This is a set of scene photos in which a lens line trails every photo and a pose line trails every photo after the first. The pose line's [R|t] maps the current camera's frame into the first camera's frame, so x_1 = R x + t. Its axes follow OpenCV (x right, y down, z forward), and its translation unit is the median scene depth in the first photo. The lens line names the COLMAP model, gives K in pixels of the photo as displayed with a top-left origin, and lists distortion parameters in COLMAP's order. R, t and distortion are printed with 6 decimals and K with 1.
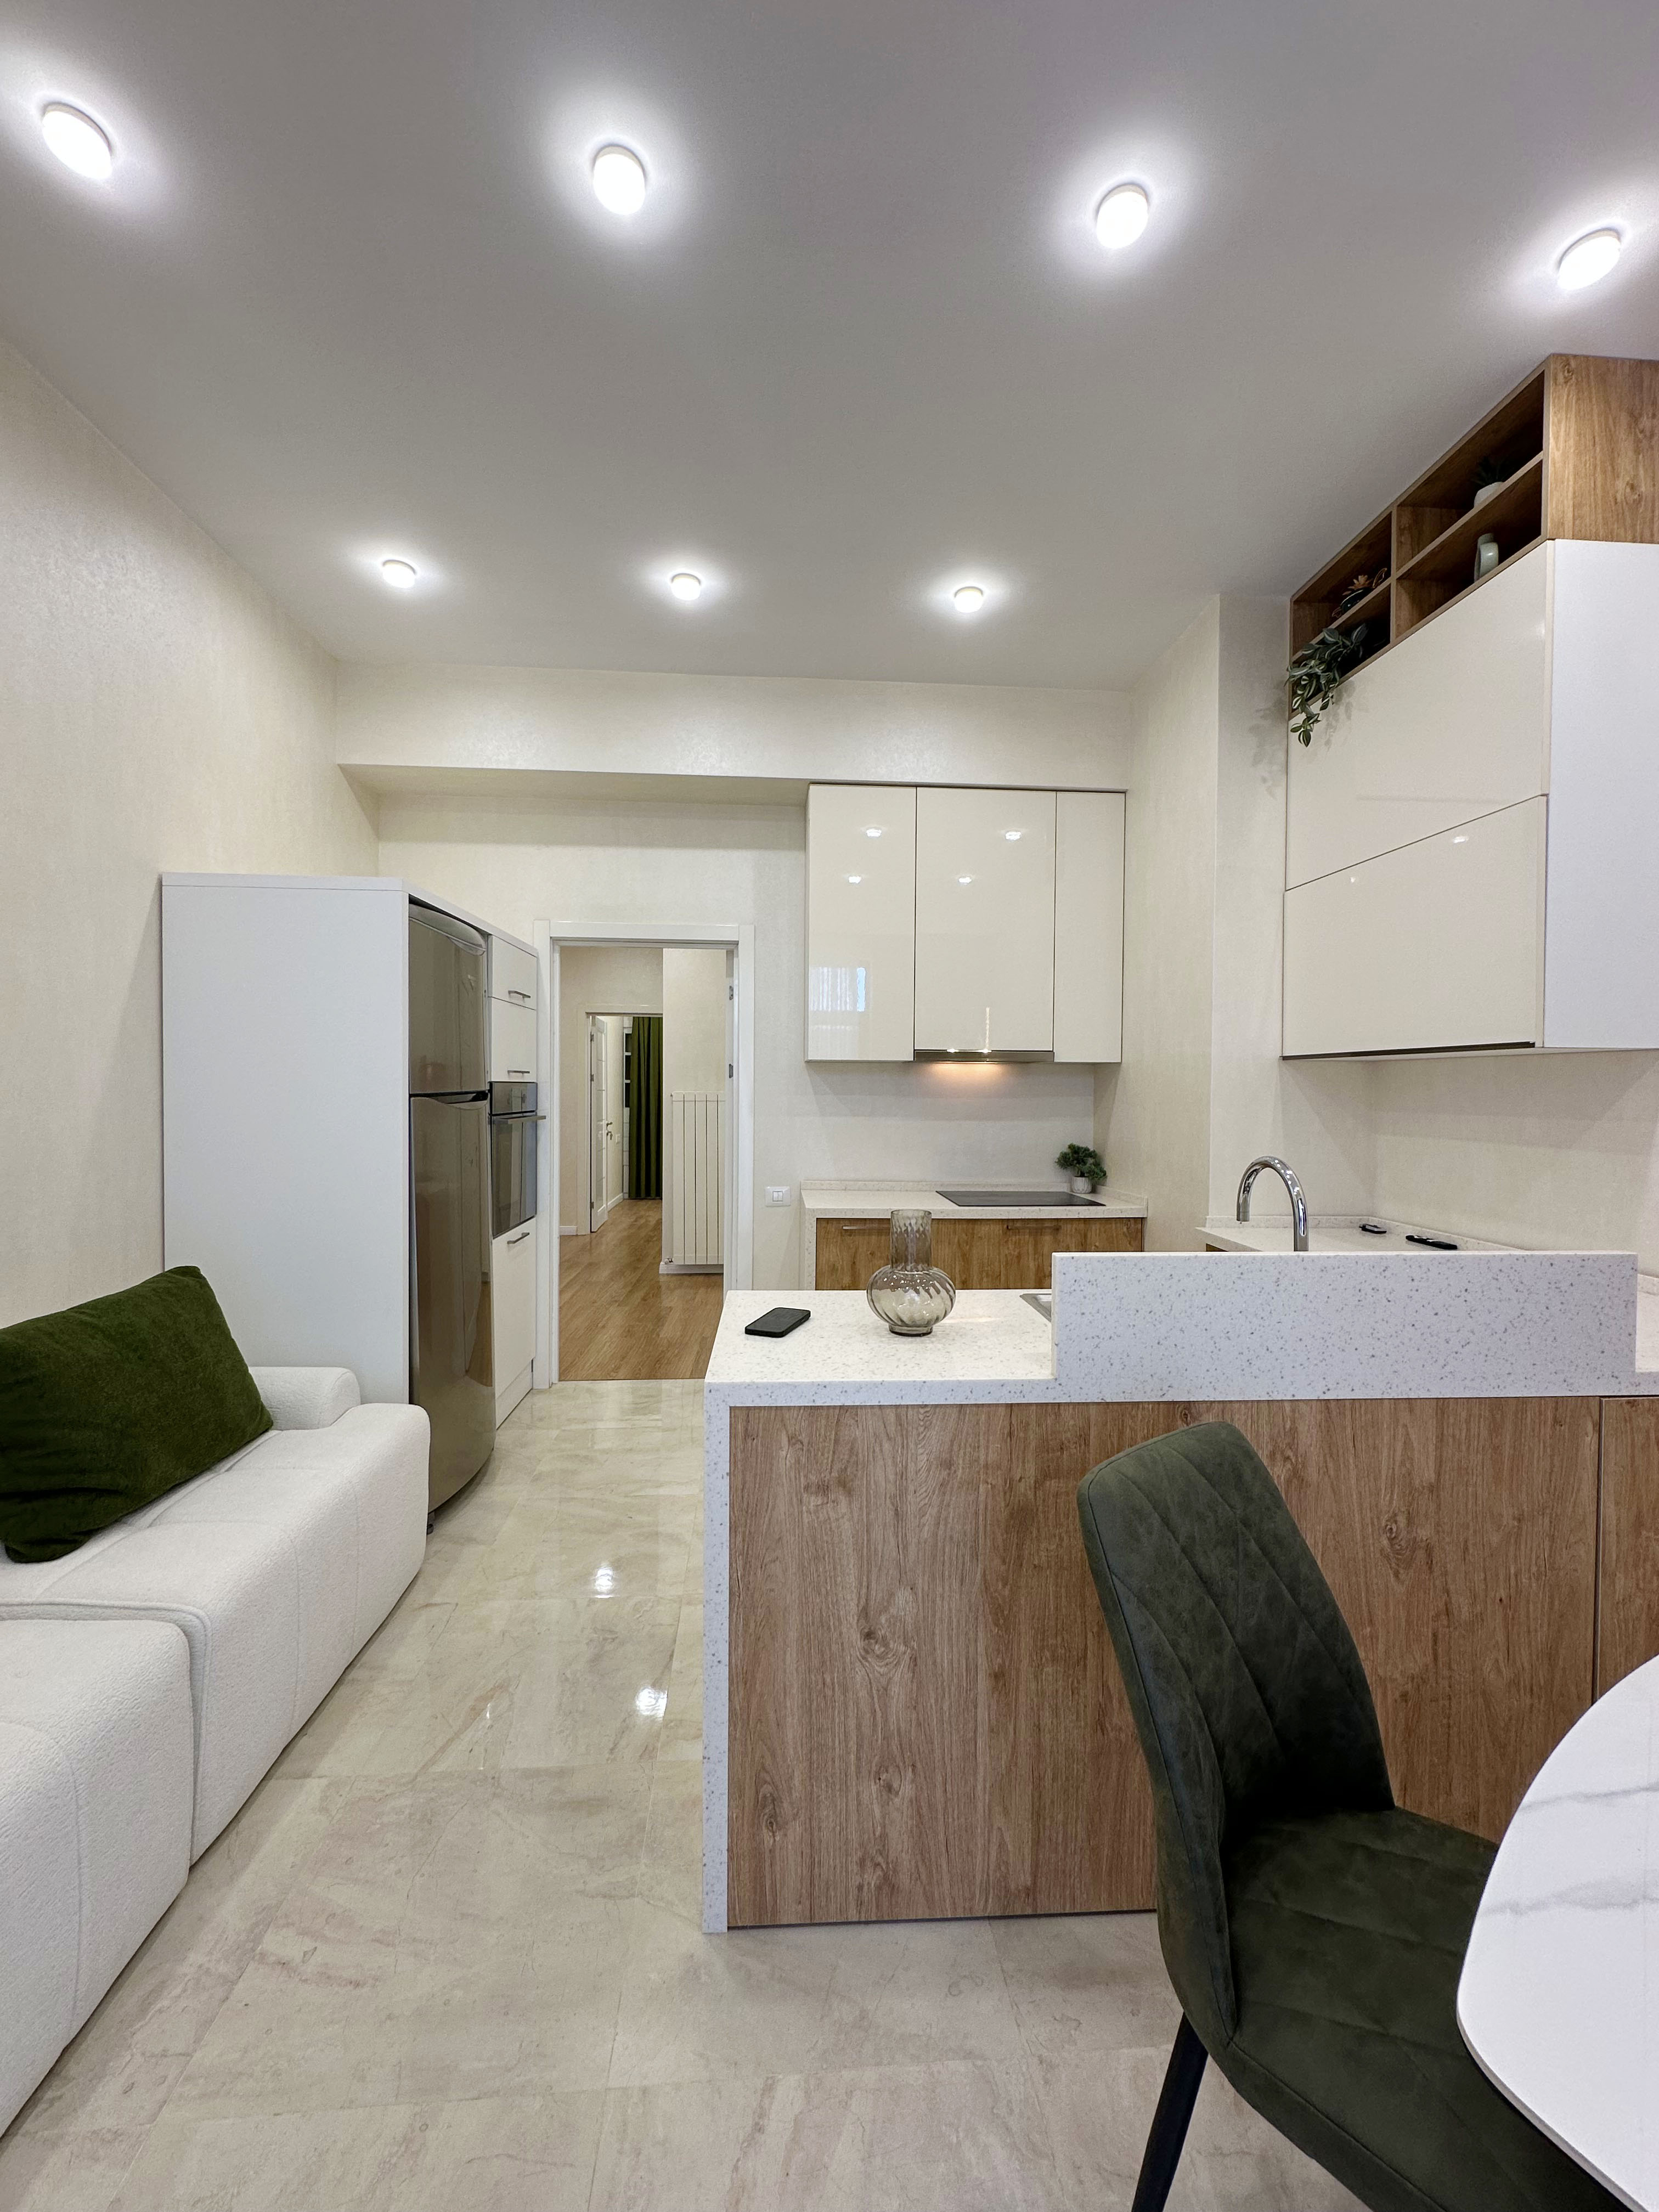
lens RADIAL K [[879.2, 0, 829.5], [0, 879.2, 1106.0], [0, 0, 1]] dist [-0.001172, 0.000347]
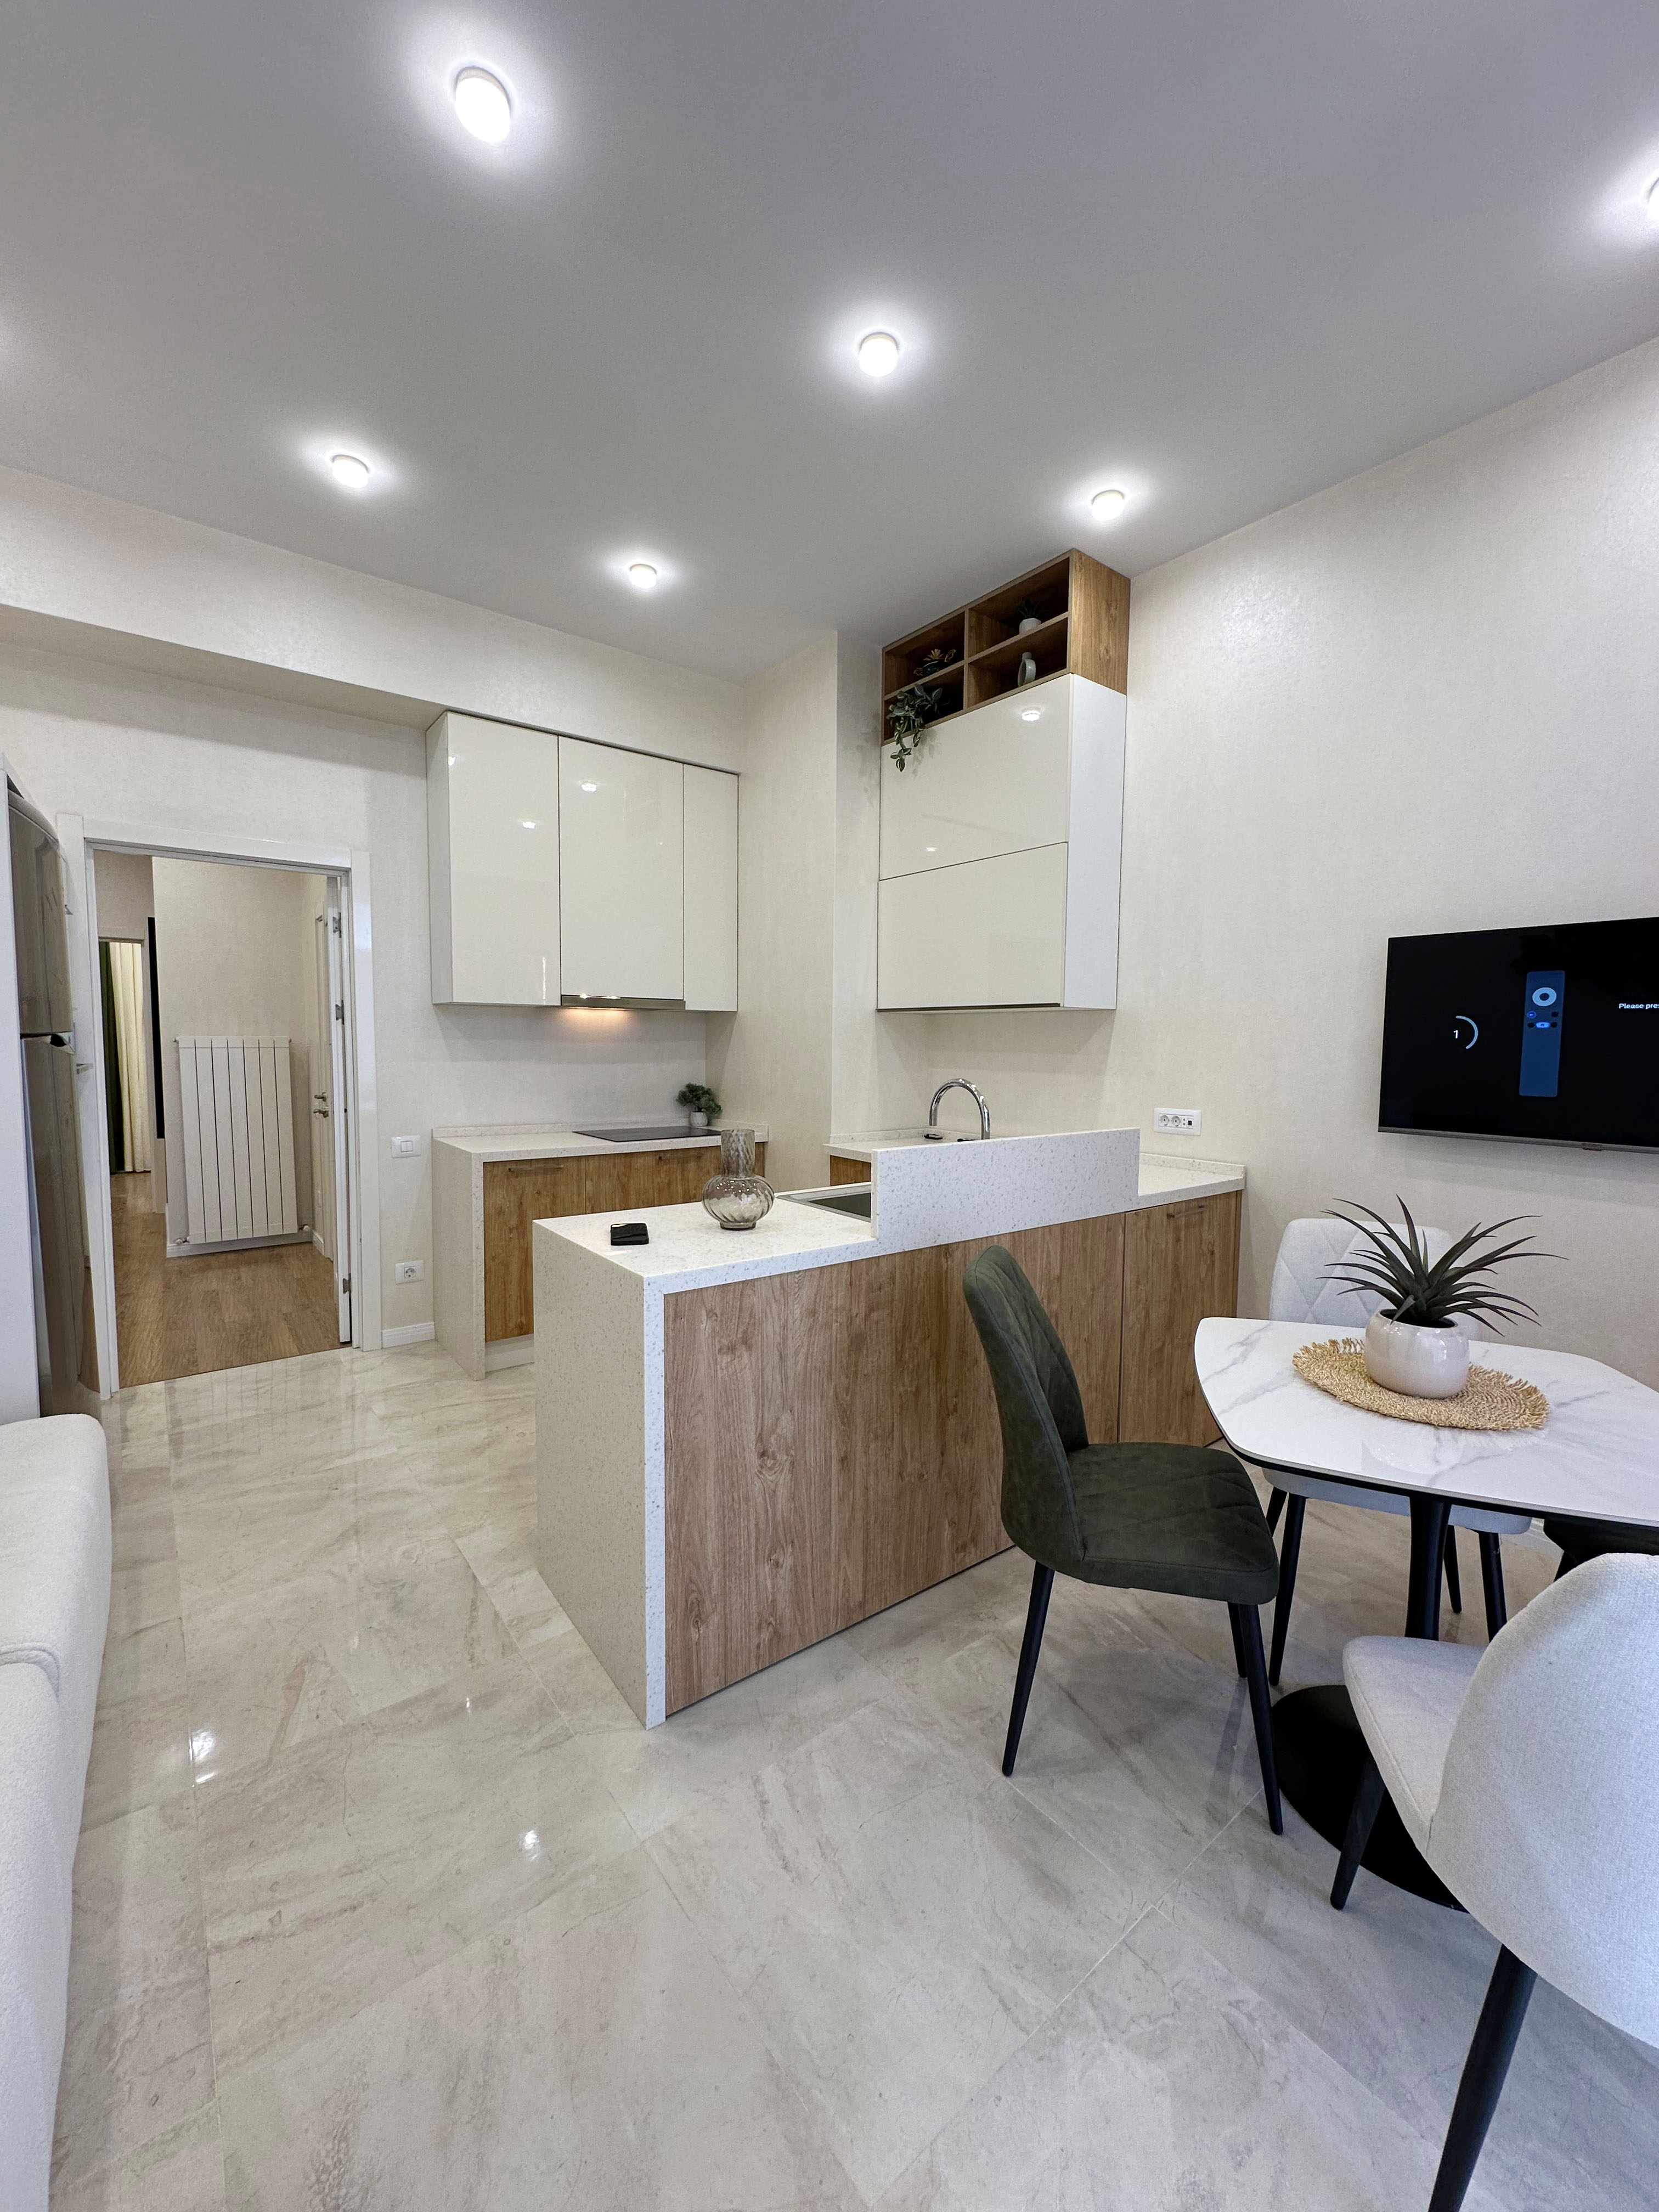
lens RADIAL K [[879.2, 0, 829.5], [0, 879.2, 1106.0], [0, 0, 1]] dist [-0.001172, 0.000347]
pose [[0.831887, -0.040072, 0.553496, -0.449171], [0.007861, 0.998140, 0.060450, 0.012842], [-0.554889, -0.045936, 0.830655, -0.079602]]
